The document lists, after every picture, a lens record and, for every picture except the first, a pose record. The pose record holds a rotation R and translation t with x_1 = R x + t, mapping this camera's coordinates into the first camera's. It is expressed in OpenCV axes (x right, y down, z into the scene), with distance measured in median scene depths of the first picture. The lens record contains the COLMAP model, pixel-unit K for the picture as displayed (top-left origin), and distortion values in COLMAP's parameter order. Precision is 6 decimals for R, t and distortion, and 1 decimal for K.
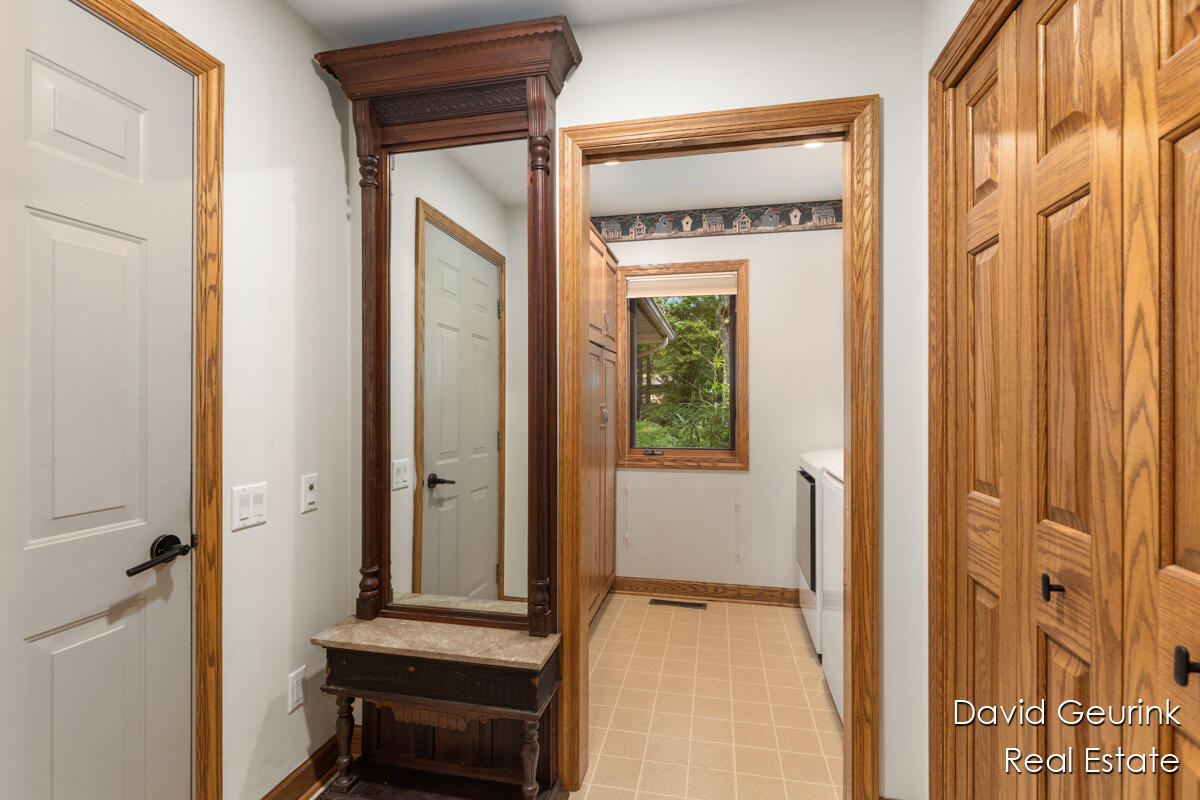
lens RADIAL K [[542.7, 0, 599.8], [0, 542.7, 402.4], [0, 0, 1]] dist [-0.000090, -0.000924]
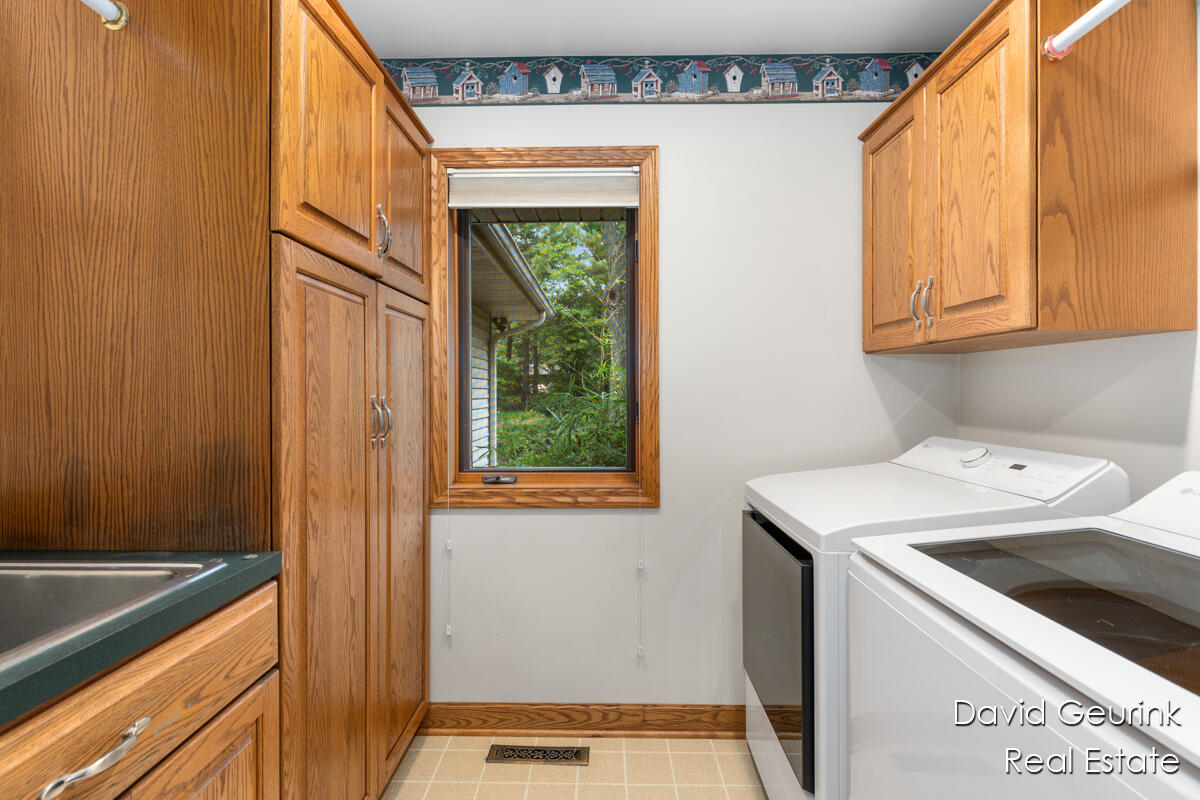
lens RADIAL K [[542.7, 0, 598.9], [0, 542.7, 395.3], [0, 0, 1]] dist [-0.000090, -0.000924]
pose [[0.979284, -0.004111, 0.202450, 0.089830], [0.002909, 0.999976, 0.006233, -0.000071], [-0.202471, -0.005515, 0.979273, 0.427004]]
